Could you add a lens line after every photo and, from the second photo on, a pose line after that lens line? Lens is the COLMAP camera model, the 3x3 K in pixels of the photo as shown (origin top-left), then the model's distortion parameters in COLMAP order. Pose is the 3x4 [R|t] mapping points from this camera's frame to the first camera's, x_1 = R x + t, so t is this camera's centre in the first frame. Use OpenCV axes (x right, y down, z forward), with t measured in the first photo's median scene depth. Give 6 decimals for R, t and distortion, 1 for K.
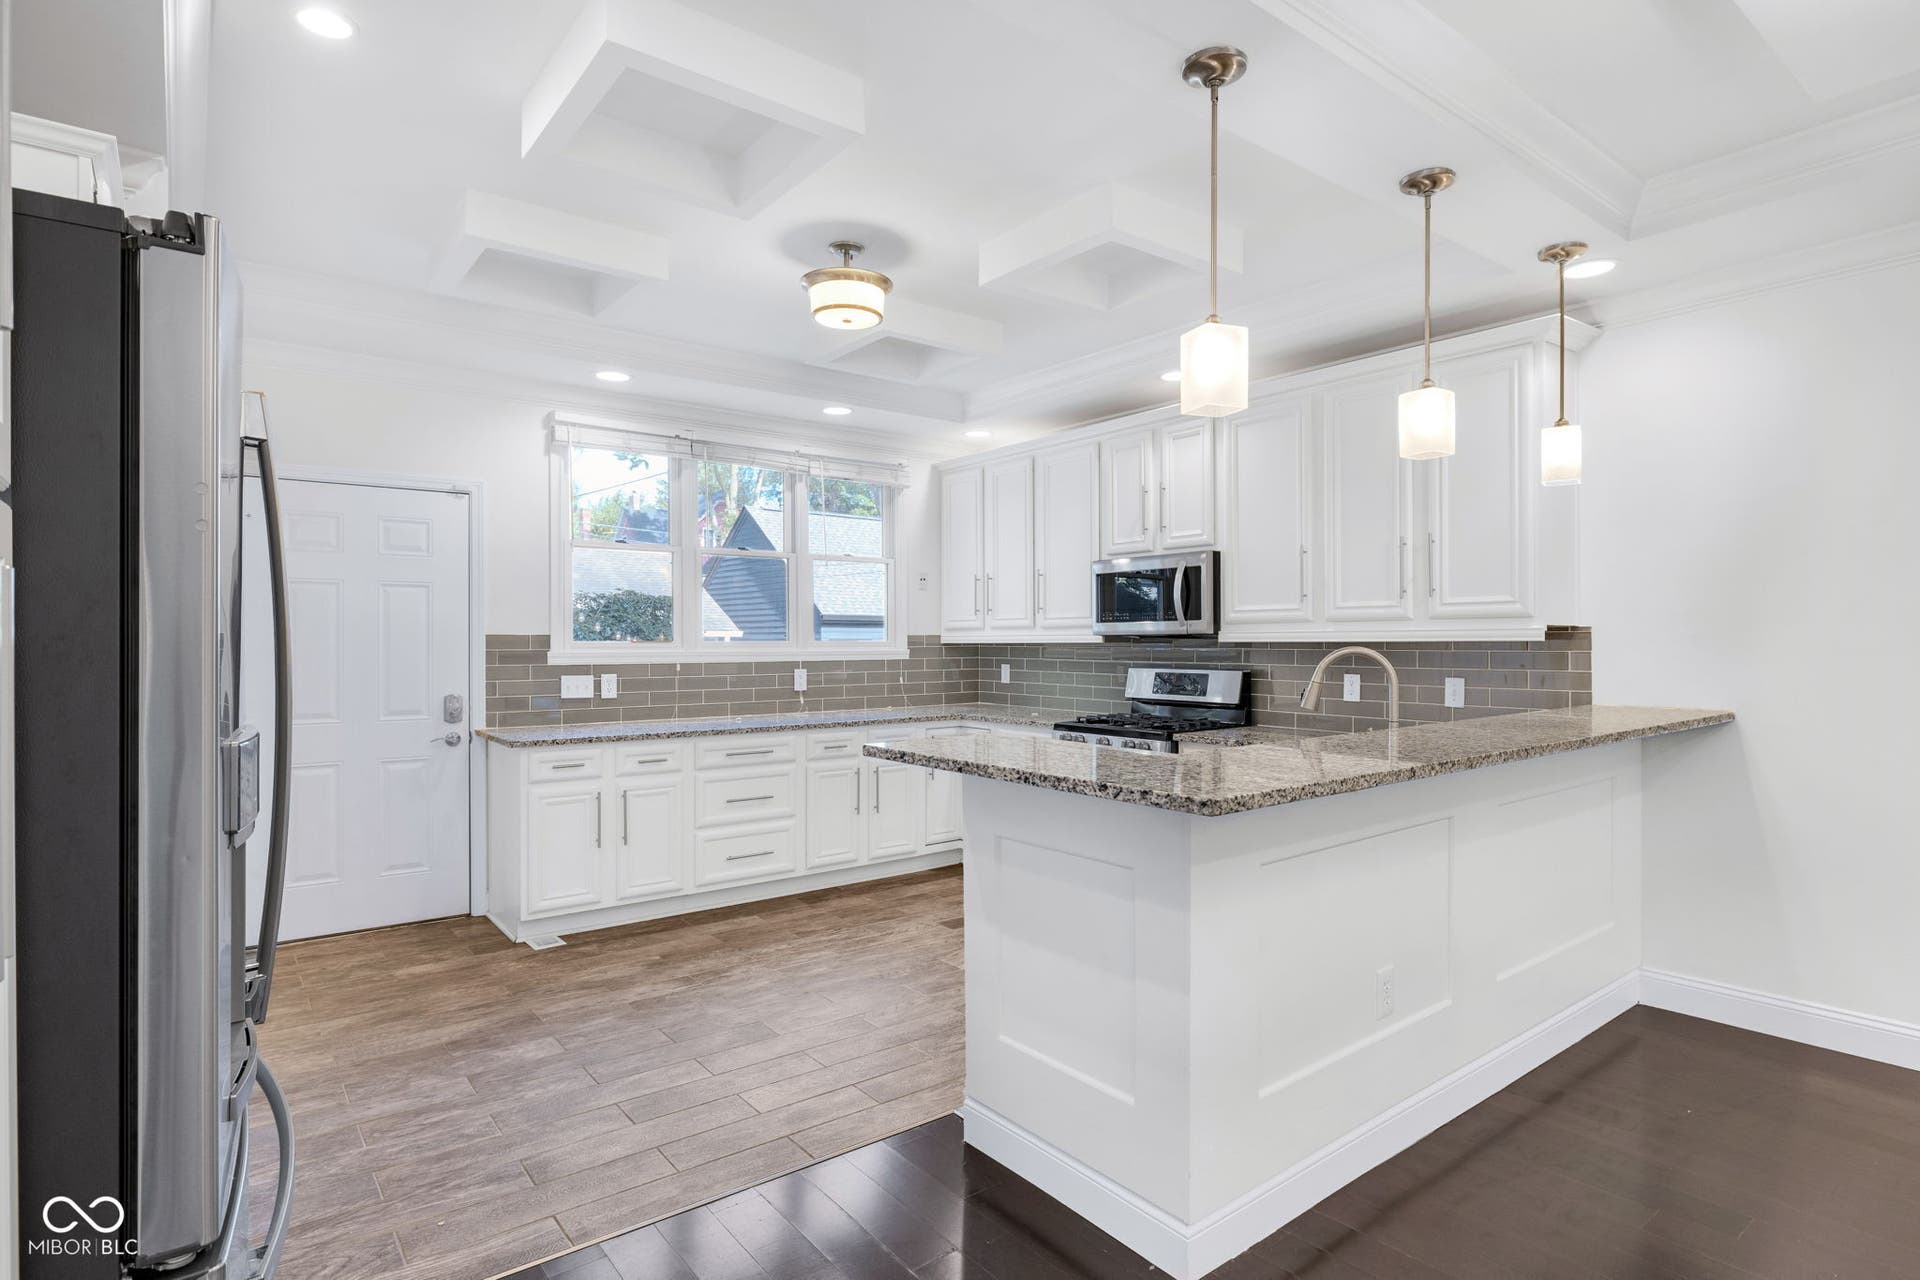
lens RADIAL K [[998.7, 0, 961.8], [0, 998.7, 645.3], [0, 0, 1]] dist [-0.012185, 0.003636]
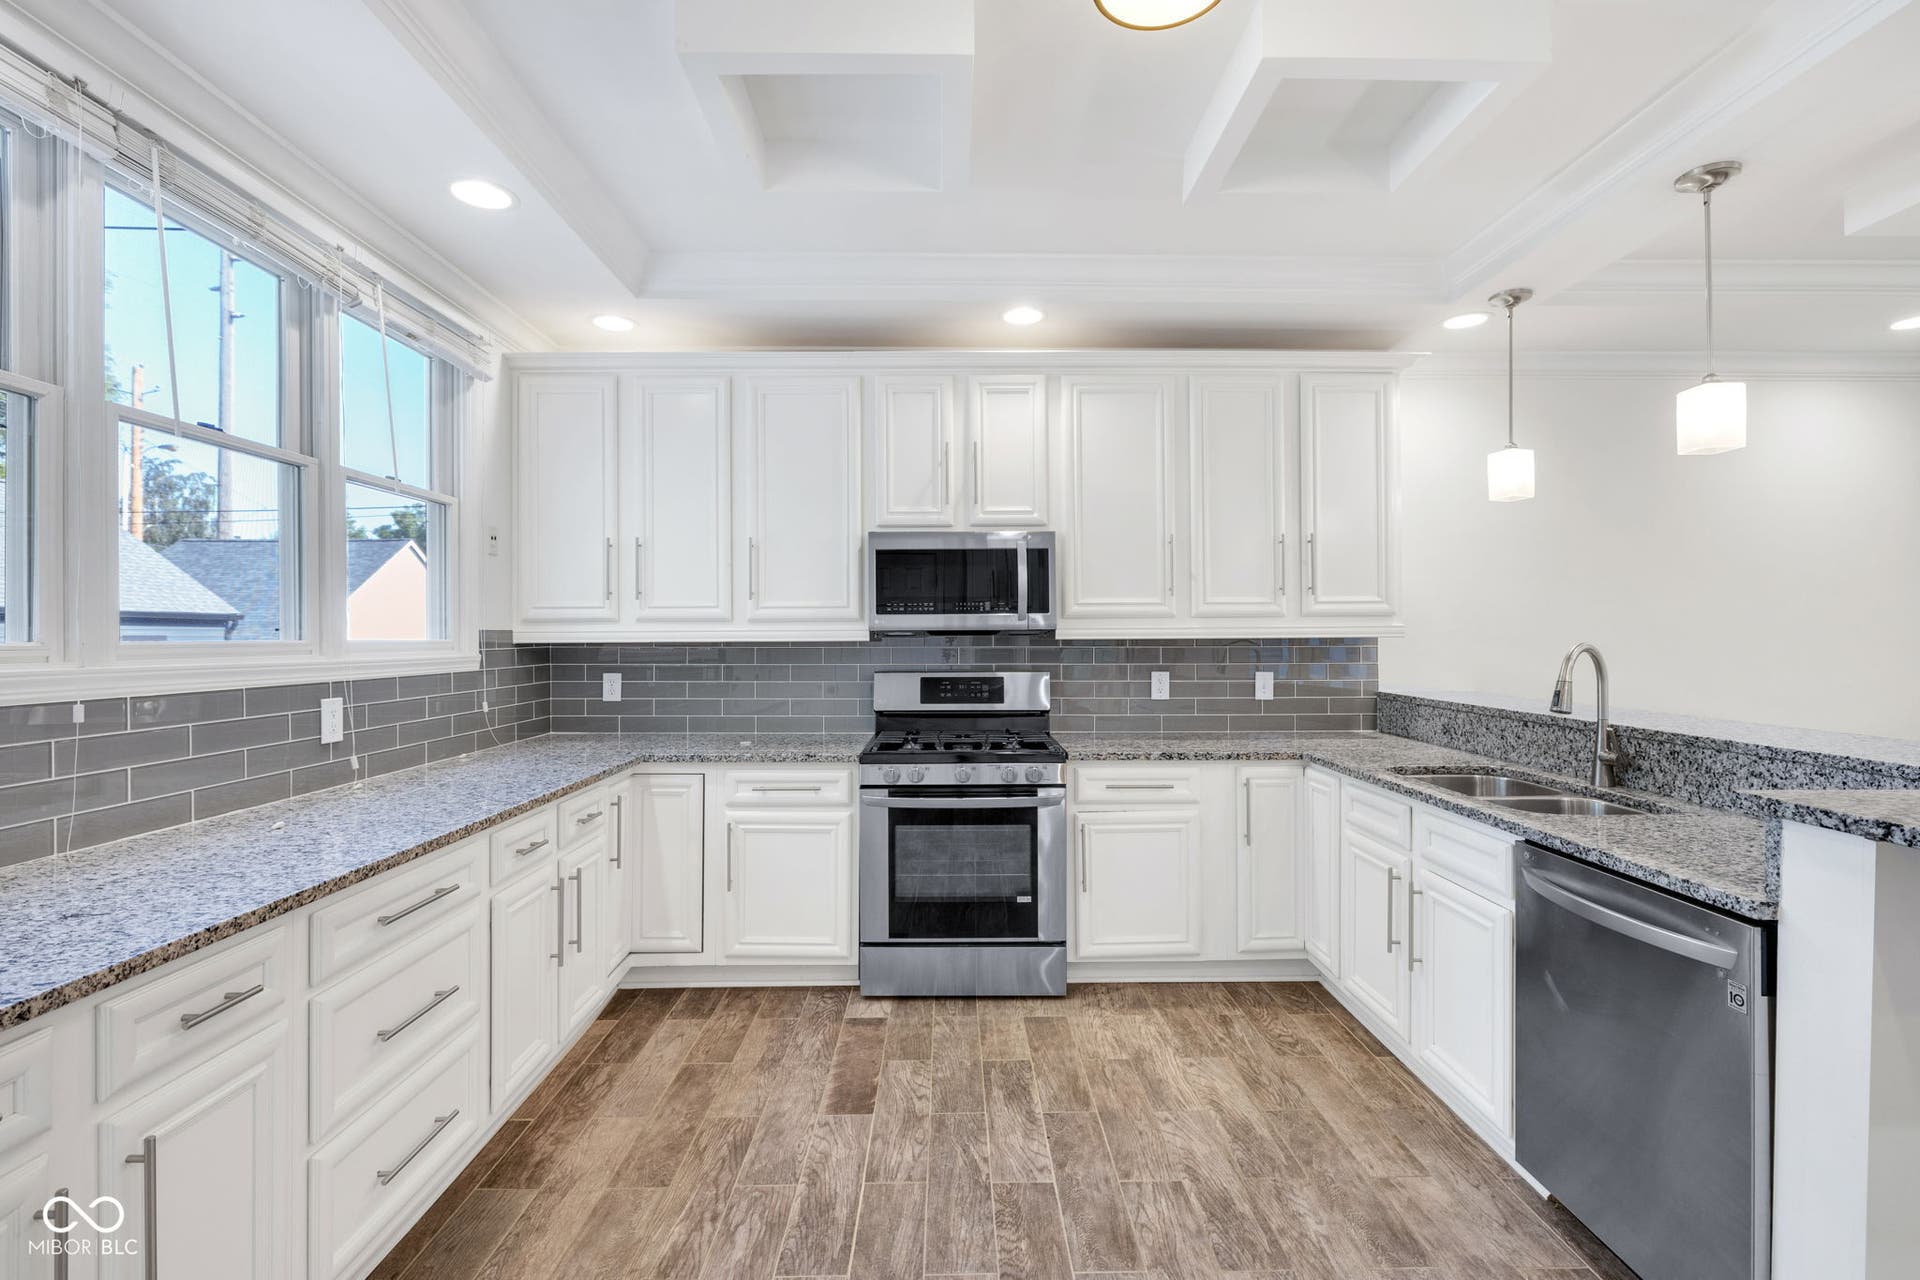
lens RADIAL K [[860.8, 0, 966.8], [0, 860.8, 634.3], [0, 0, 1]] dist [-0.010549, 0.002525]
pose [[0.596388, 0.001856, 0.802694, -0.385032], [0.006280, 0.999956, -0.006978, -0.002955], [-0.802672, 0.009202, 0.596350, 0.625622]]
